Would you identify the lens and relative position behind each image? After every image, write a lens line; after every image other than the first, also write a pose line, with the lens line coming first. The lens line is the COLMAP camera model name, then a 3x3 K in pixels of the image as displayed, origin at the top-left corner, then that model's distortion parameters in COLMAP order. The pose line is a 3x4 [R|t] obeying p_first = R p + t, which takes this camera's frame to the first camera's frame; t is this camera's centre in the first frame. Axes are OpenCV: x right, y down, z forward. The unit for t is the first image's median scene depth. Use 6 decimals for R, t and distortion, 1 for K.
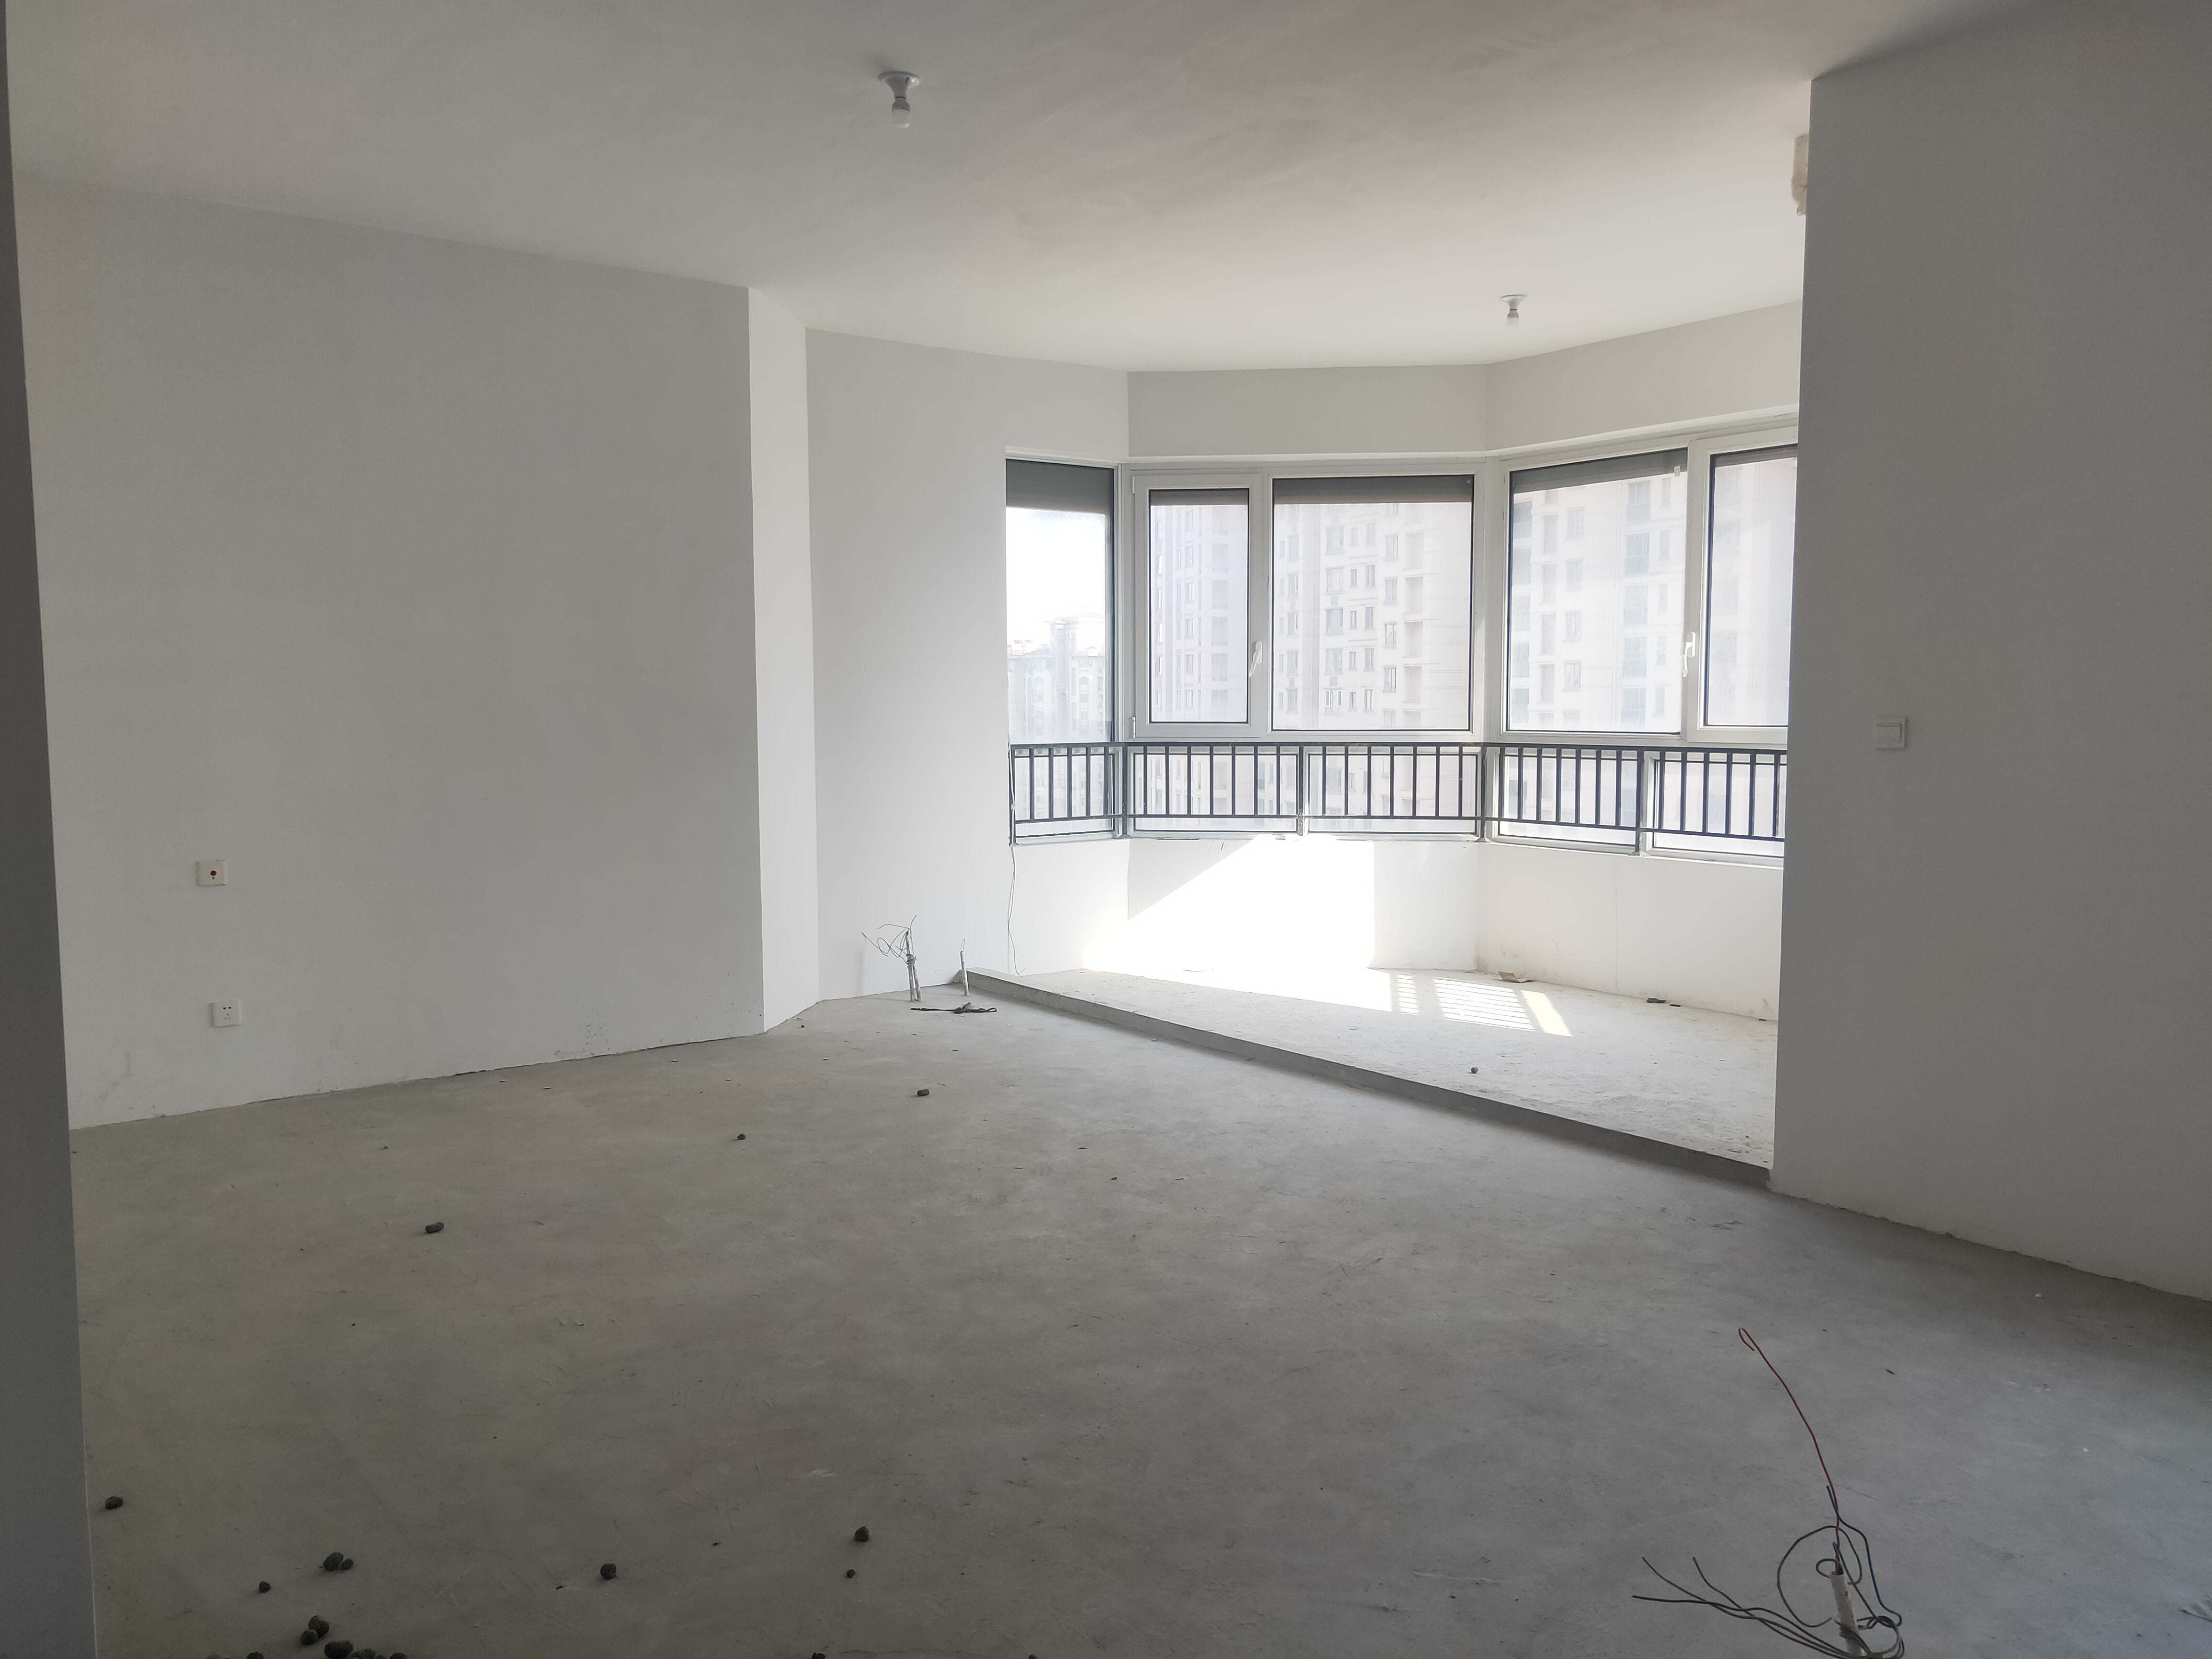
lens RADIAL K [[1700.4, 0, 1107.1], [0, 1700.4, 825.9], [0, 0, 1]] dist [0.034944, 0.001686]
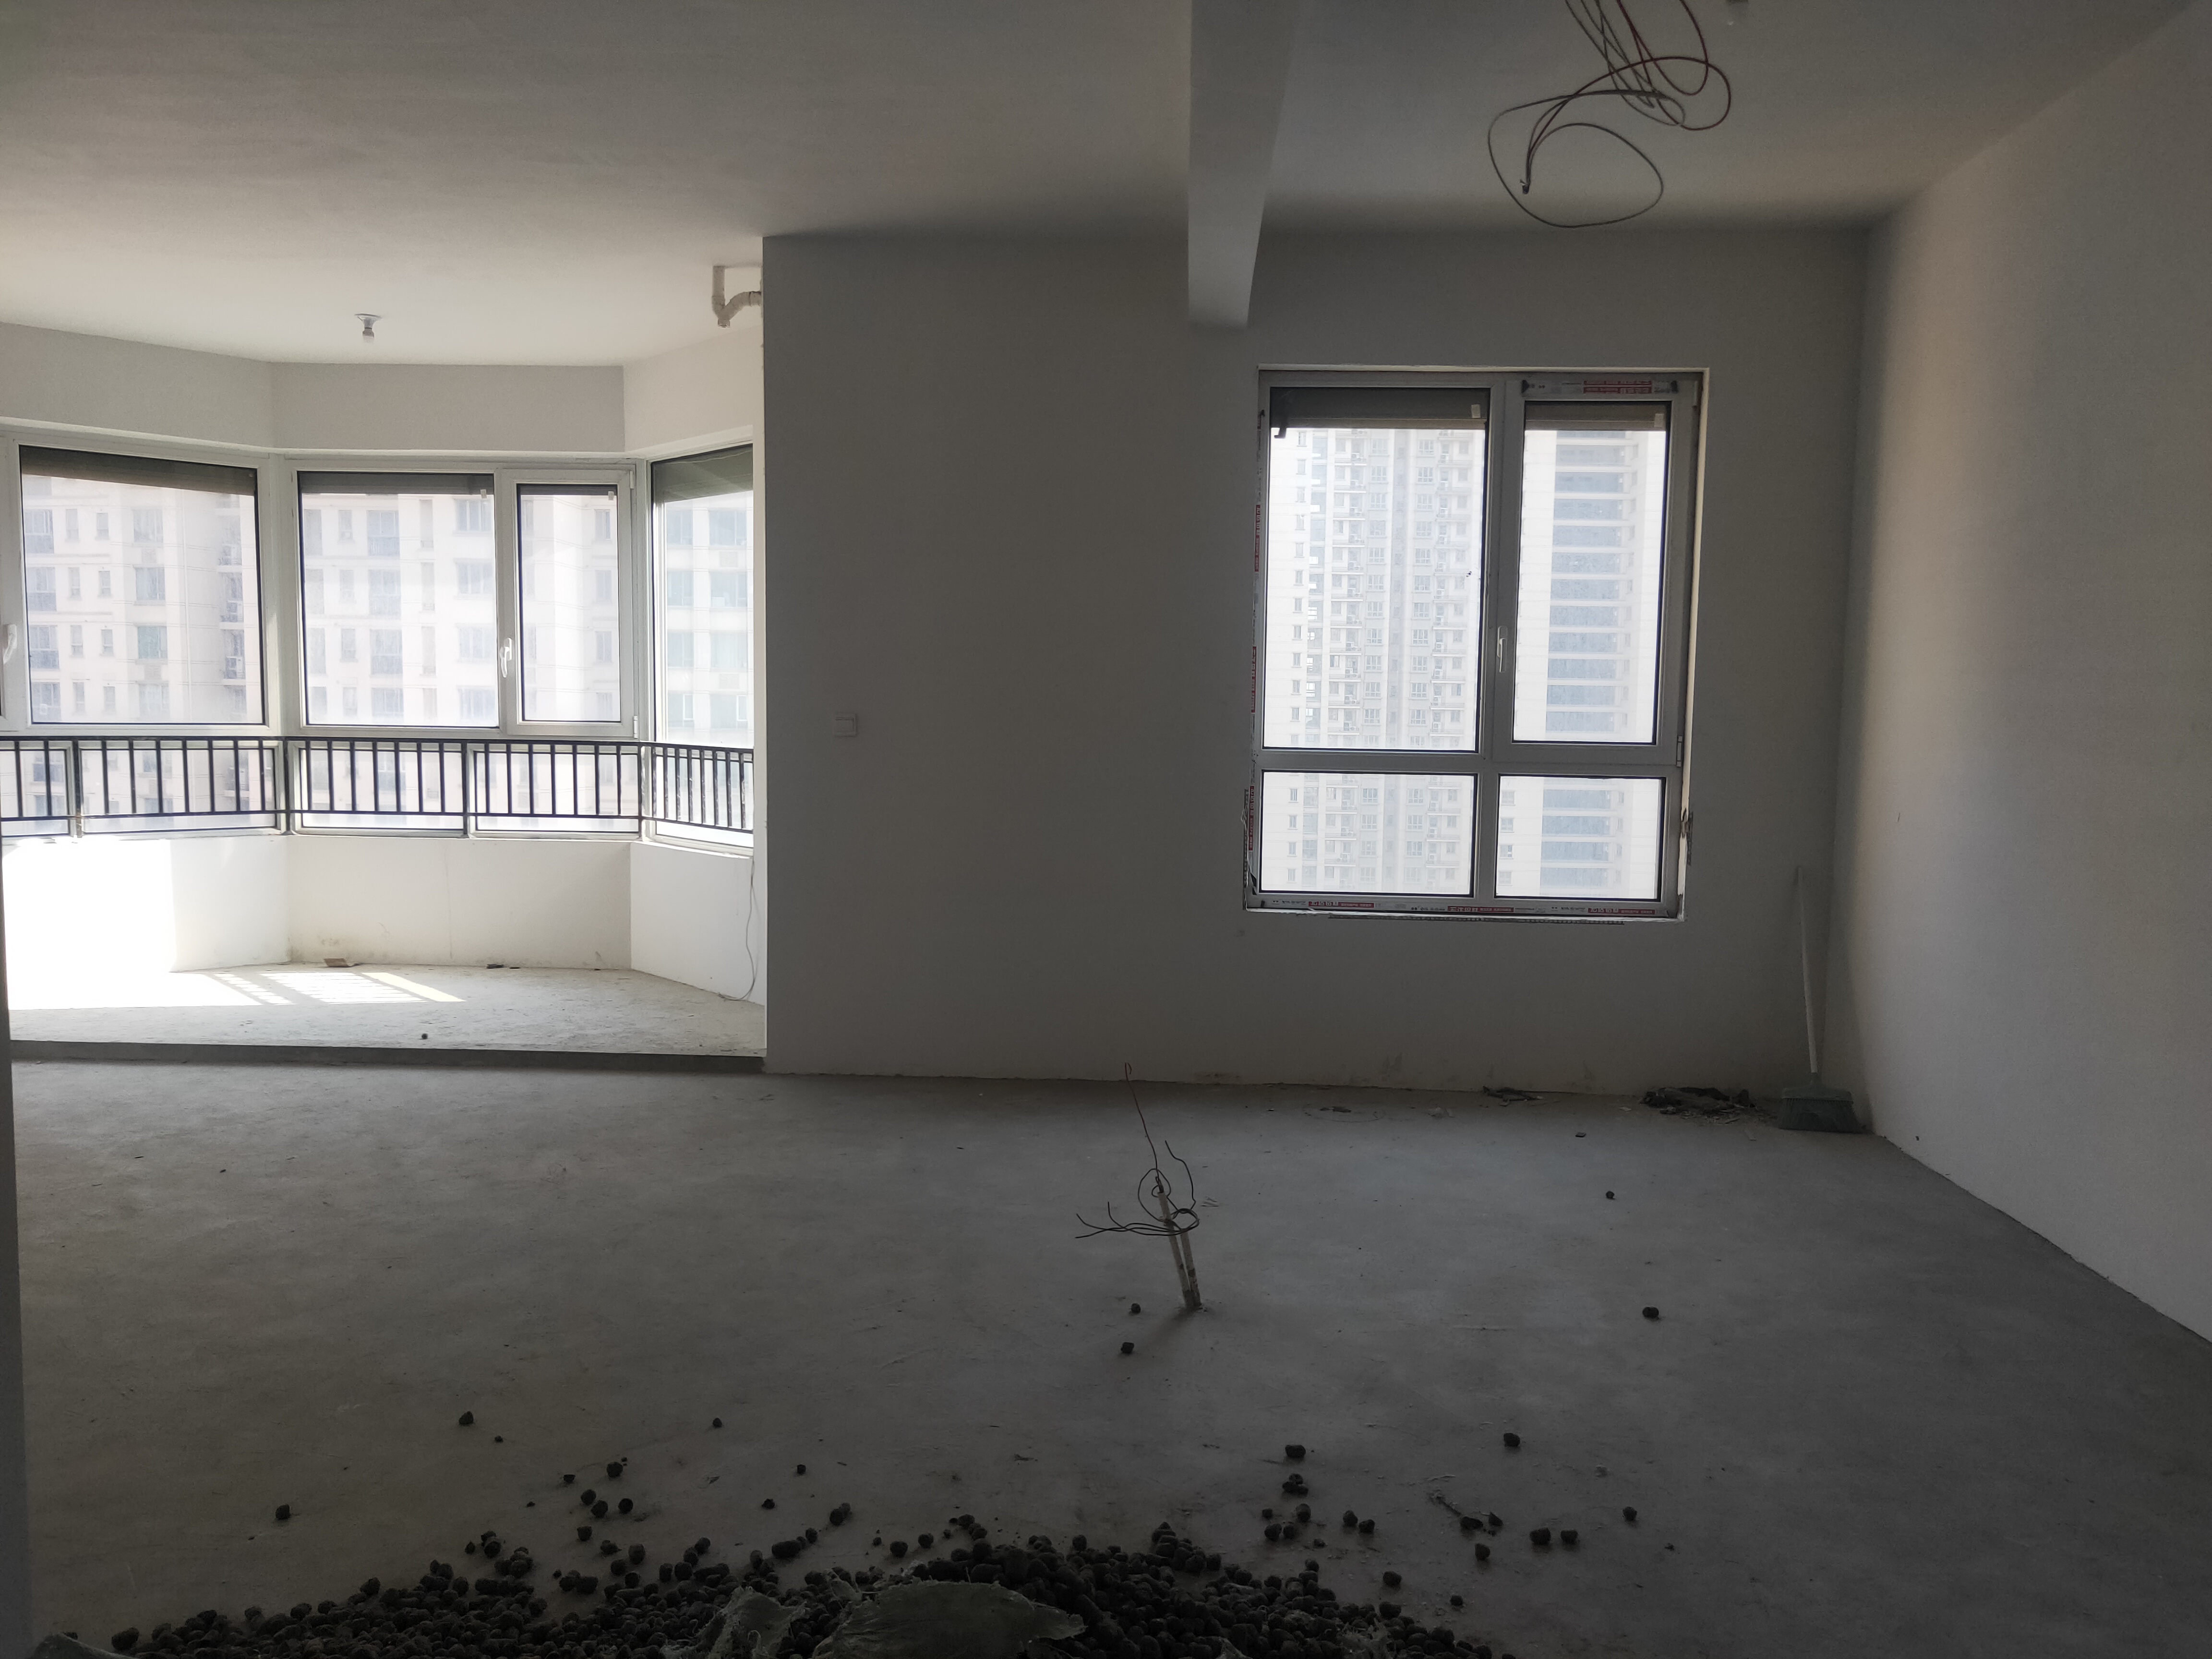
lens RADIAL K [[1700.4, 0, 1098.1], [0, 1700.4, 828.5], [0, 0, 1]] dist [0.034944, 0.001686]
pose [[0.641302, -0.044947, 0.765971, -0.274194], [0.043623, 0.998804, 0.022087, 0.004784], [-0.766048, 0.019249, 0.642495, -0.025728]]
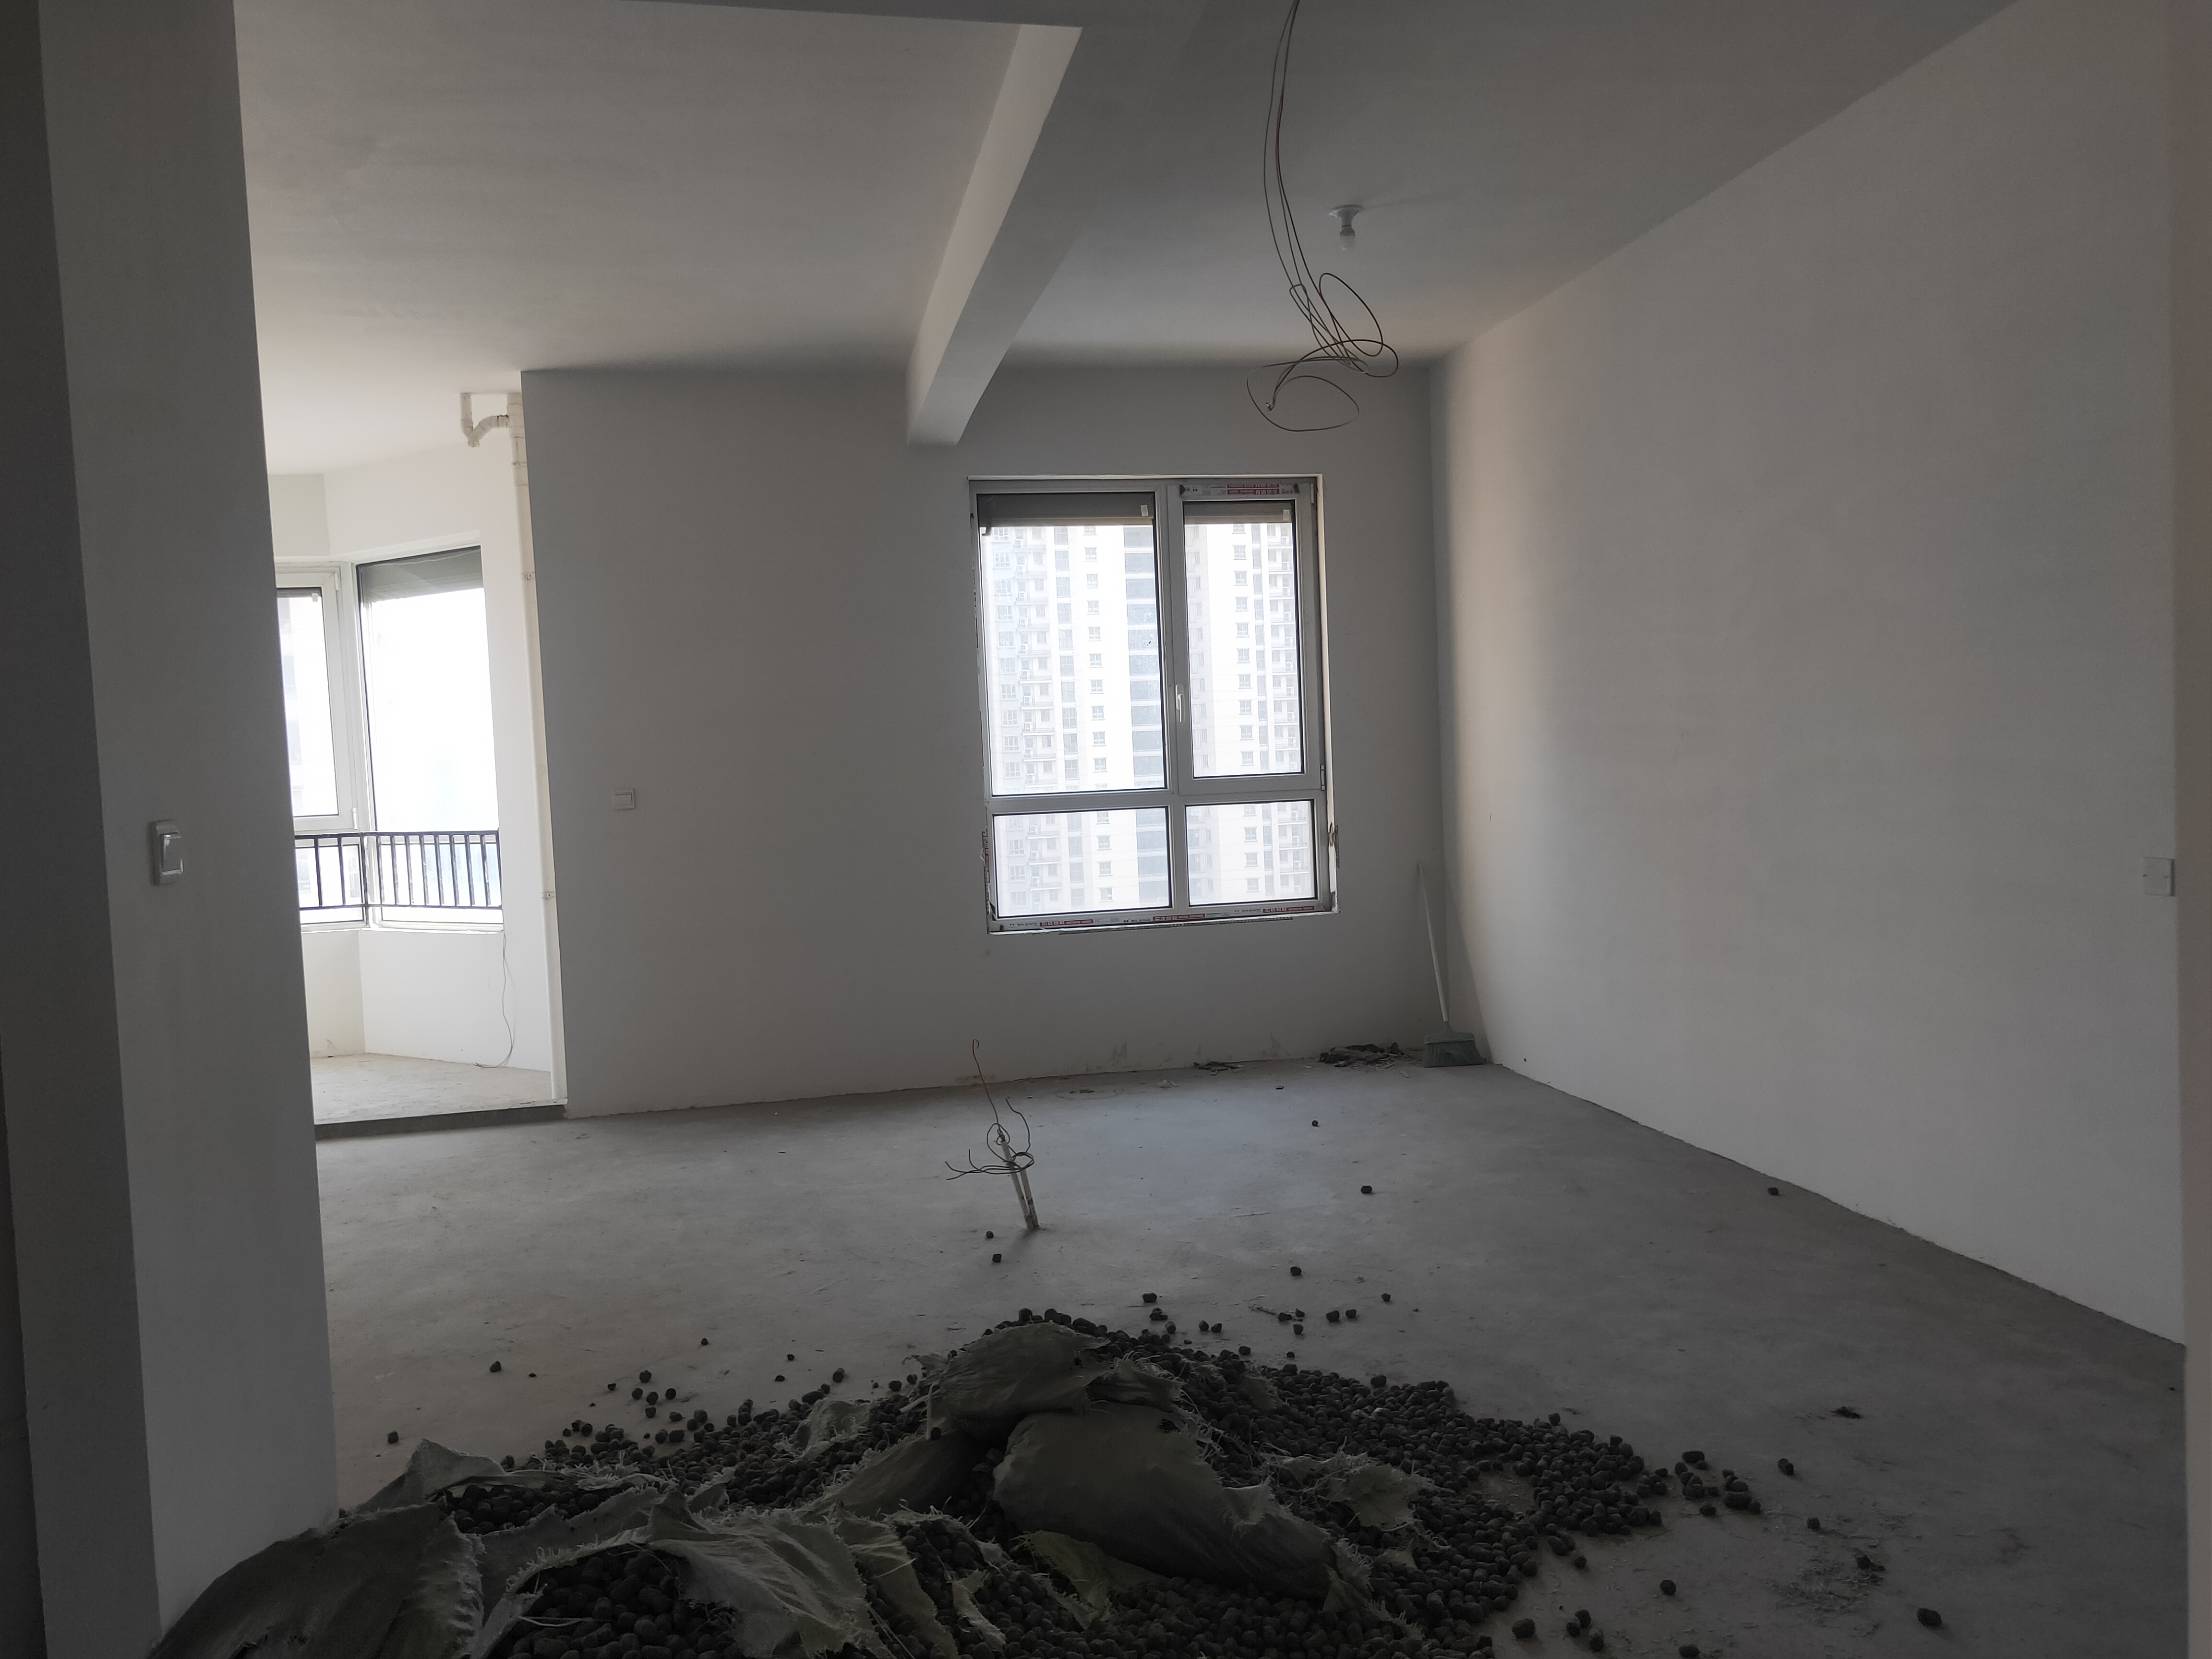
lens RADIAL K [[1700.4, 0, 1109.0], [0, 1700.4, 825.2], [0, 0, 1]] dist [0.034944, 0.001686]
pose [[0.438704, -0.053972, 0.897009, -0.430381], [0.113432, 0.993536, 0.004304, 0.007418], [-0.891444, 0.099861, 0.441991, -0.045684]]
